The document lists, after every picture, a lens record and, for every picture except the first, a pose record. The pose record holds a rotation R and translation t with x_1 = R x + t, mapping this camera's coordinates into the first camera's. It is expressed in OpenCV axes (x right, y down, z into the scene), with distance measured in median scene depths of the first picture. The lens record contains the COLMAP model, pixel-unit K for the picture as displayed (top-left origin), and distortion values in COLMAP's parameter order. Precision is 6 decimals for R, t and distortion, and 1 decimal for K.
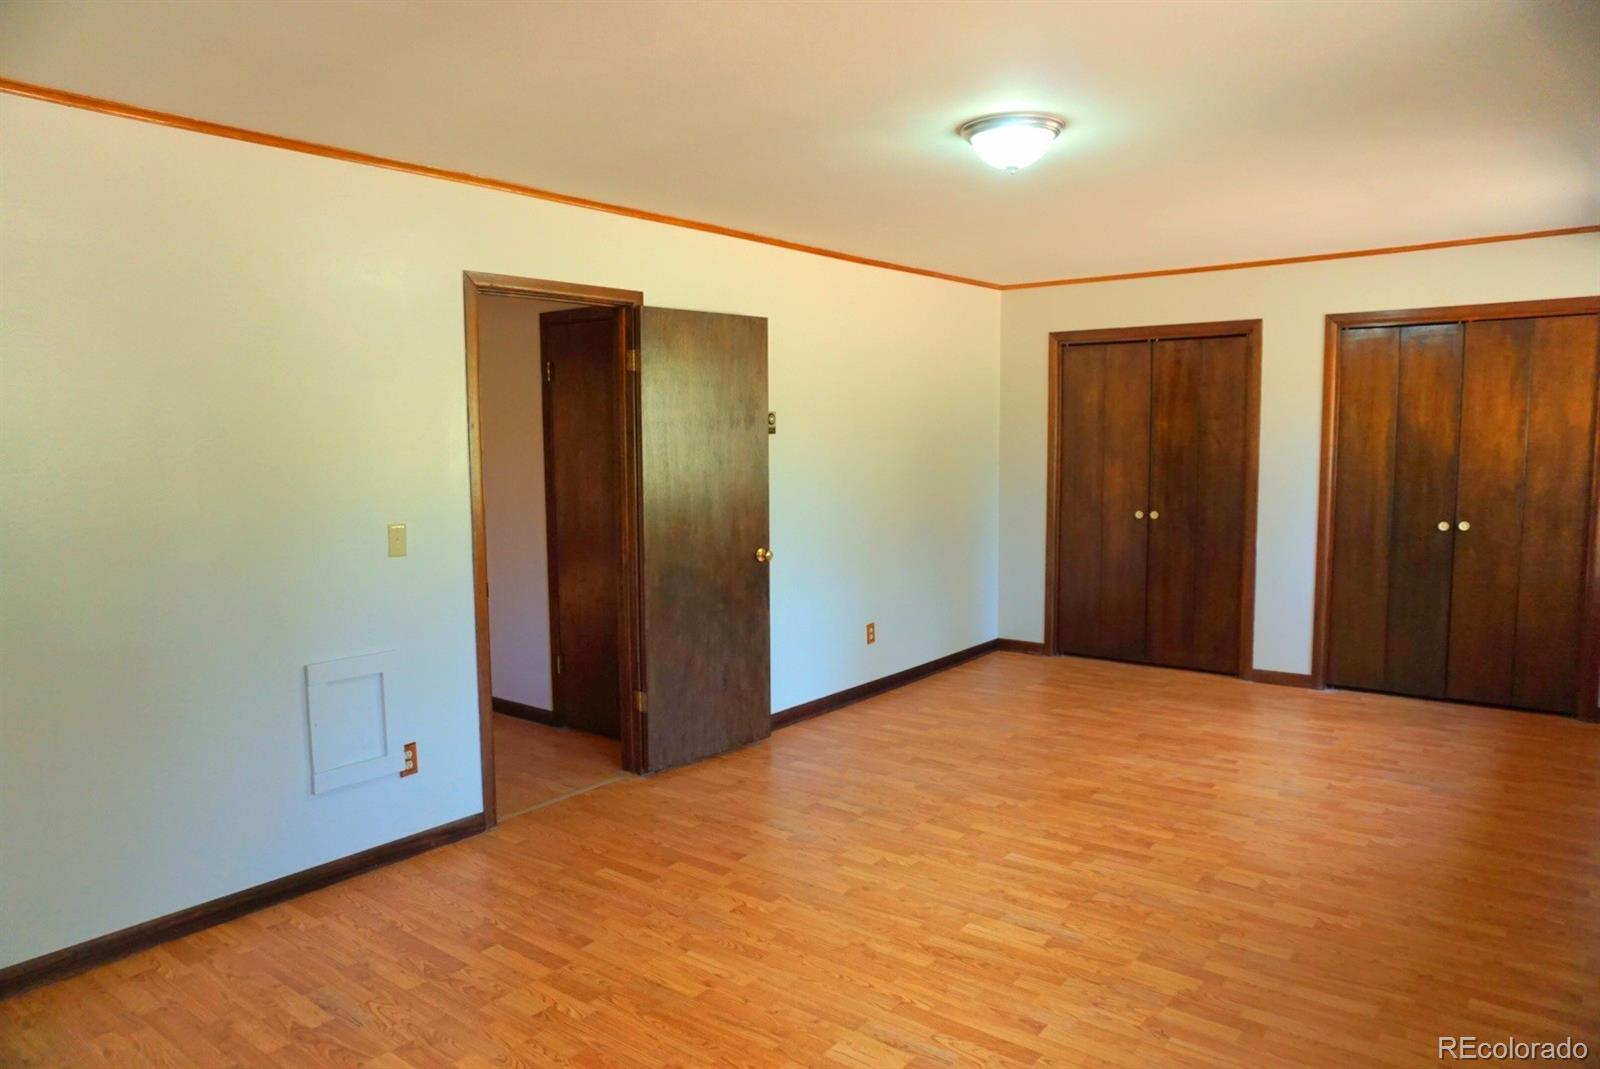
lens RADIAL K [[1068.6, 0, 797.6], [0, 1068.6, 529.3], [0, 0, 1]] dist [-0.053589, 0.043983]
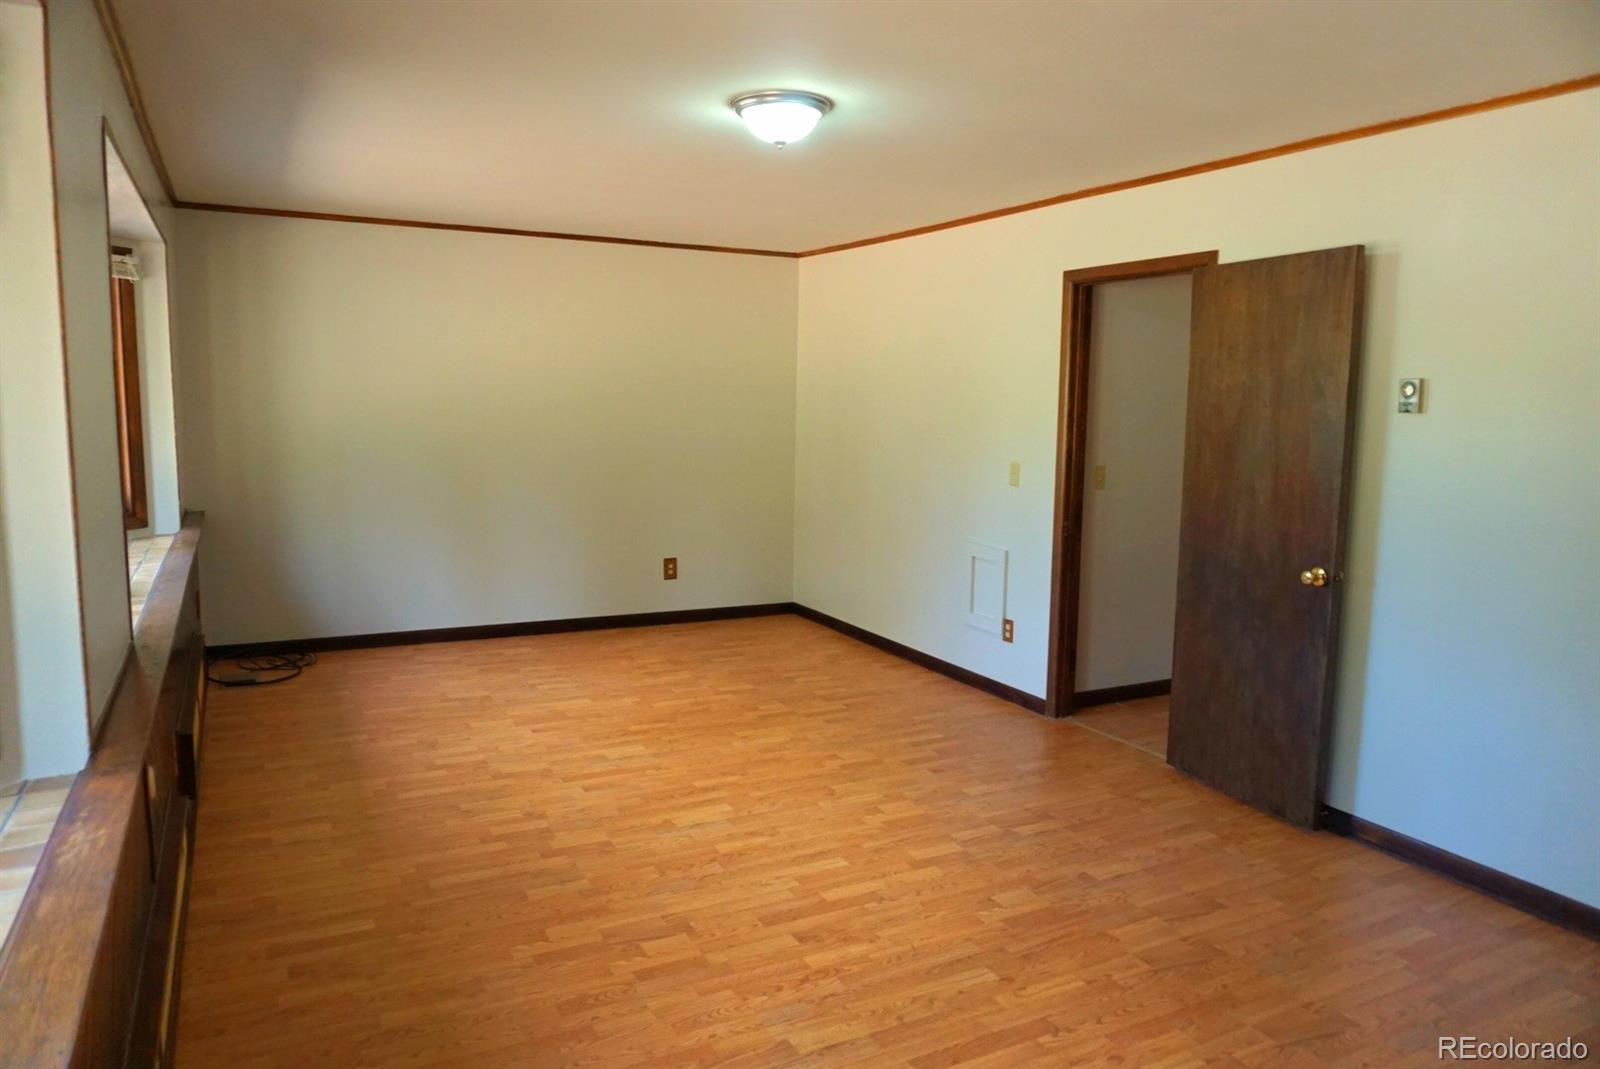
lens RADIAL K [[1068.6, 0, 797.6], [0, 1068.6, 529.3], [0, 0, 1]] dist [-0.053589, 0.043983]
pose [[-0.407605, 0.115551, -0.905818, 0.850159], [-0.097813, 0.980730, 0.169121, -0.106740], [0.907904, 0.157536, -0.388448, 1.065404]]
